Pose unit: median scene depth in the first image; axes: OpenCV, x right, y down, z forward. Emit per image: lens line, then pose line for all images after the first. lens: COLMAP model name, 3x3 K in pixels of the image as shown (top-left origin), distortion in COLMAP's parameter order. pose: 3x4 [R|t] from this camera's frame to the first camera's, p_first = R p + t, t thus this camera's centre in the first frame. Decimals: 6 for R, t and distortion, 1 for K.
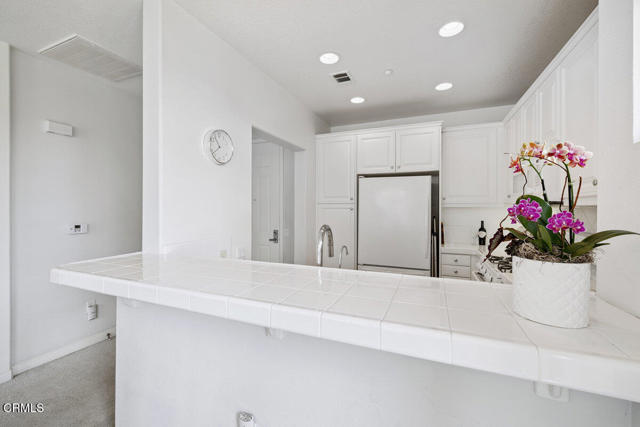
lens RADIAL K [[268.3, 0, 321.0], [0, 268.3, 210.9], [0, 0, 1]] dist [-0.000476, 0.000050]
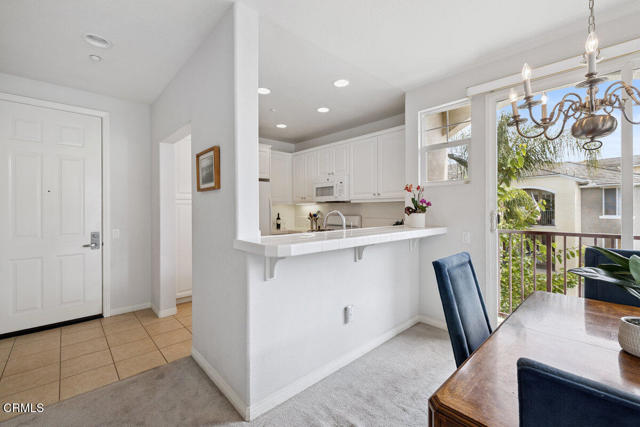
lens RADIAL K [[271.7, 0, 319.8], [0, 271.7, 210.5], [0, 0, 1]] dist [-0.002037, -0.000512]
pose [[0.415413, -0.008911, 0.909589, -0.745817], [0.014194, 0.999894, 0.003313, 0.020758], [-0.909522, 0.011535, 0.415495, 0.124134]]
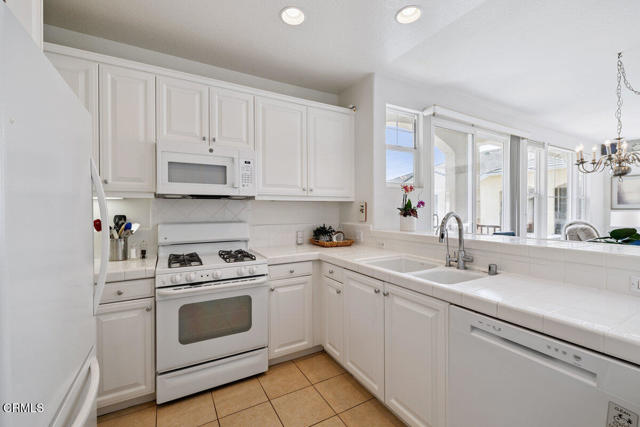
lens RADIAL K [[271.7, 0, 319.8], [0, 271.7, 210.5], [0, 0, 1]] dist [-0.002037, -0.000512]
pose [[-0.786076, -0.003808, 0.618119, -0.128303], [0.004133, 0.999926, 0.011417, 0.011932], [-0.618117, 0.011529, -0.786002, 0.980262]]
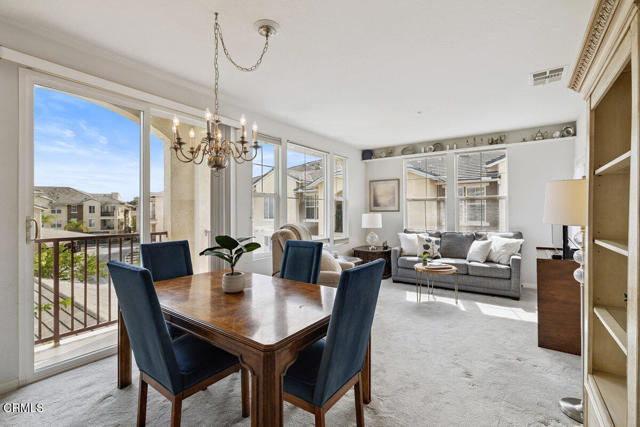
lens RADIAL K [[293.7, 0, 321.4], [0, 293.7, 211.0], [0, 0, 1]] dist [-0.001080, -0.000099]
pose [[-0.973805, 0.000246, 0.227387, -0.623285], [0.001810, 0.999976, 0.006673, 0.014508], [-0.227380, 0.006910, -0.973782, 0.503892]]
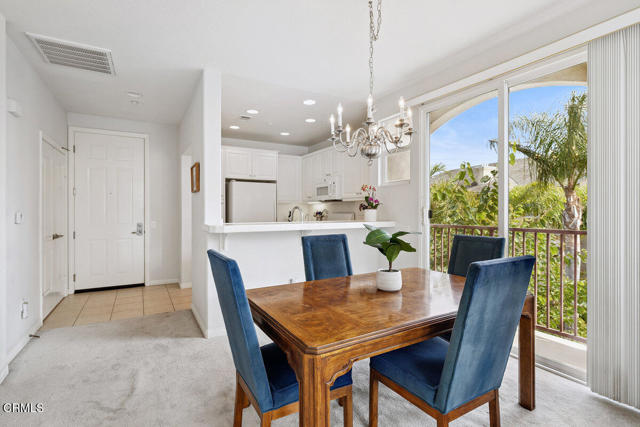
lens RADIAL K [[311.0, 0, 320.0], [0, 311.0, 213.5], [0, 0, 1]] dist [-0.000677, -0.000096]
pose [[0.610510, -0.009428, 0.791953, -0.859990], [0.009612, 0.999944, 0.004494, 0.044857], [-0.791950, 0.004869, 0.610566, -0.355999]]
